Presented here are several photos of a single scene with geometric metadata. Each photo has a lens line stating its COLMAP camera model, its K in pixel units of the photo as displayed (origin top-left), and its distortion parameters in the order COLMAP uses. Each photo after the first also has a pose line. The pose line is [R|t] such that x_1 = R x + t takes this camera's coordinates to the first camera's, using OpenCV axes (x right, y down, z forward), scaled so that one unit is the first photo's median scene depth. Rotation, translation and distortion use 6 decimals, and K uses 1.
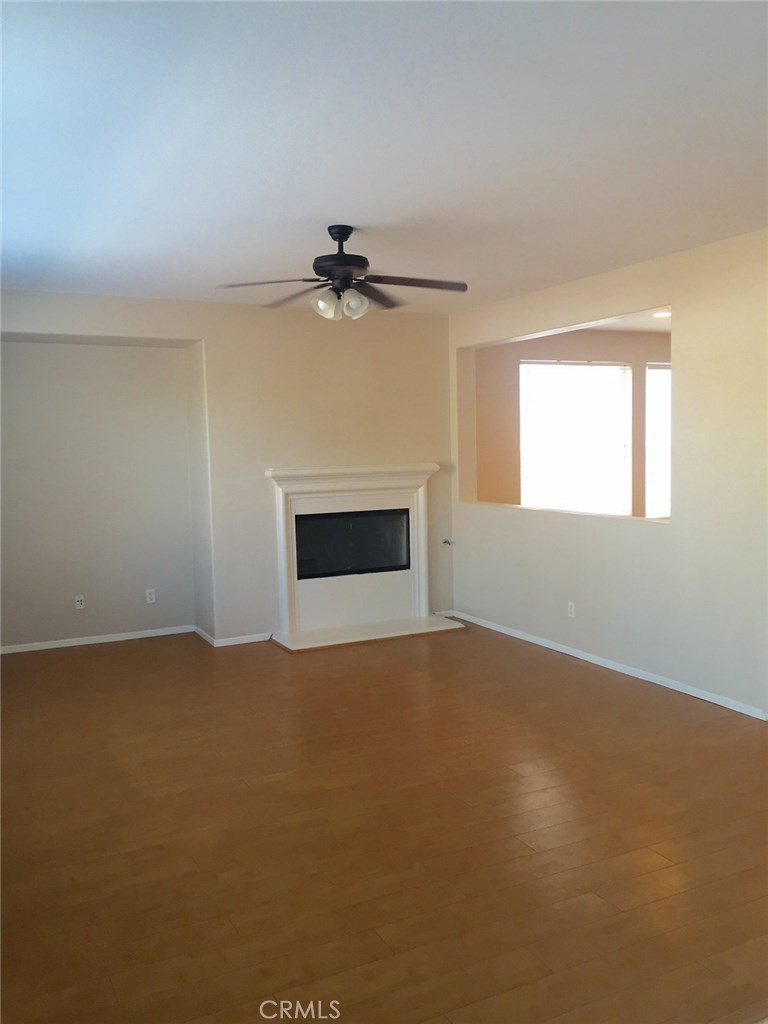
lens RADIAL K [[861.3, 0, 384.0], [0, 861.3, 512.0], [0, 0, 1]] dist [0.070446, -0.085779]
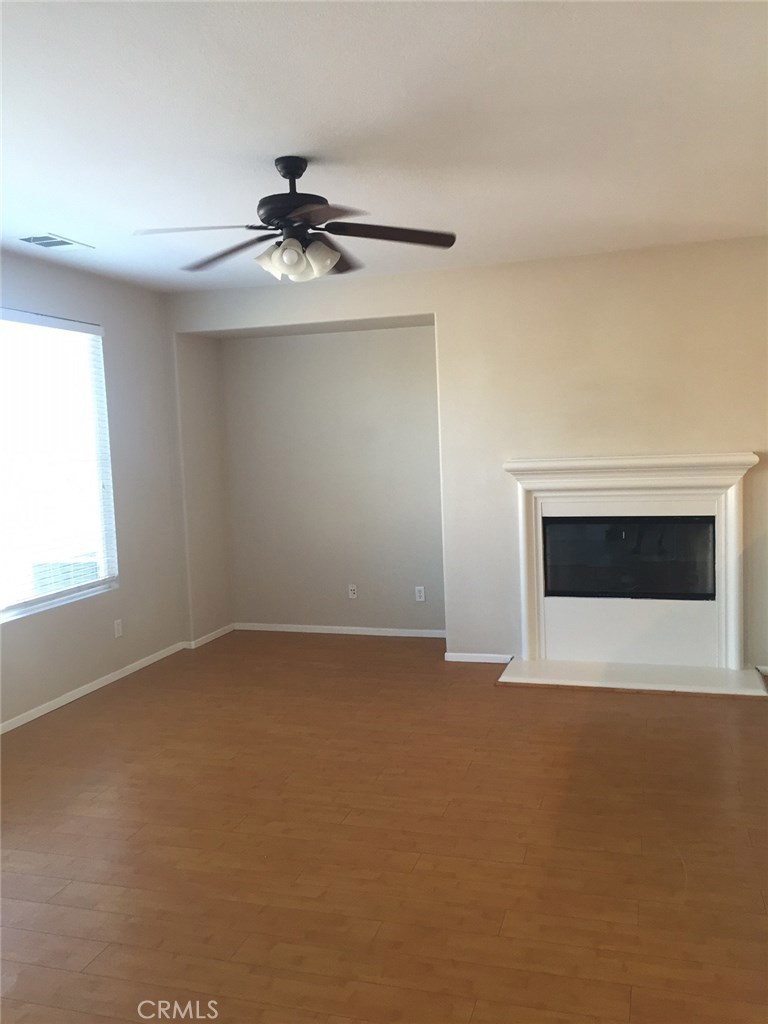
lens RADIAL K [[861.3, 0, 384.0], [0, 861.3, 512.0], [0, 0, 1]] dist [0.070446, -0.085779]
pose [[0.716675, 0.053020, -0.695389, 0.350396], [-0.036307, 0.998590, 0.038720, -0.026718], [0.696462, -0.002502, 0.717589, 0.302636]]
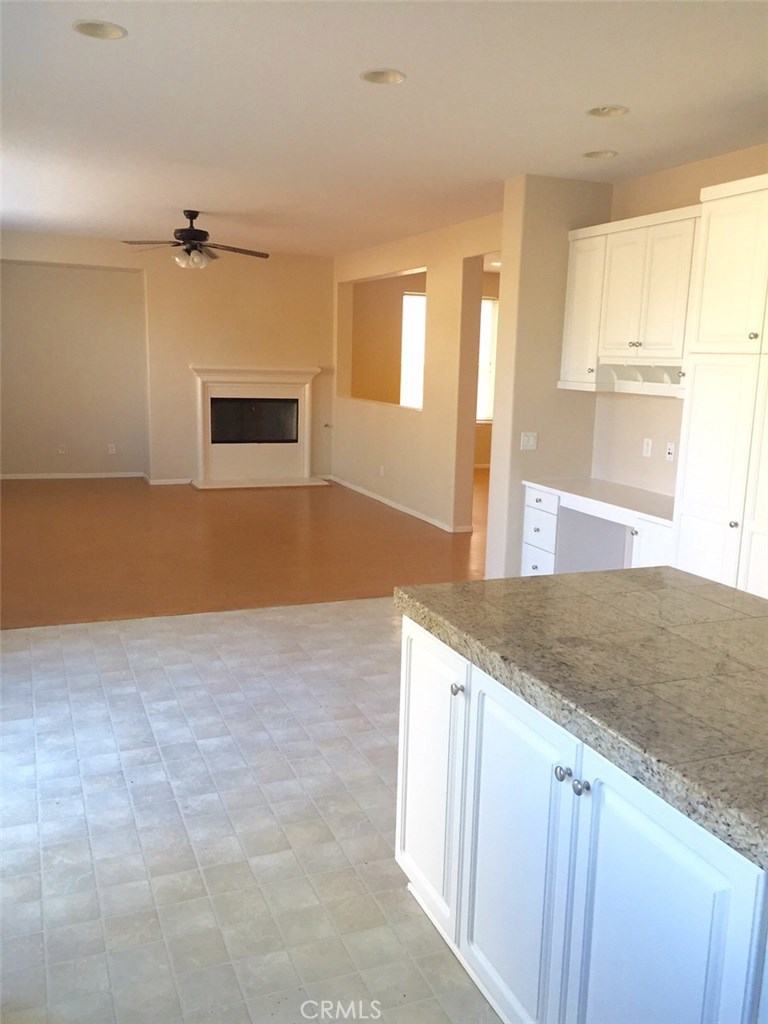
lens RADIAL K [[848.8, 0, 384.0], [0, 848.8, 512.0], [0, 0, 1]] dist [0.058168, 0.001337]
pose [[0.996356, 0.062666, -0.057851, 0.270015], [-0.056451, 0.993032, 0.103444, 0.028707], [0.063930, -0.099802, 0.992951, -0.390590]]
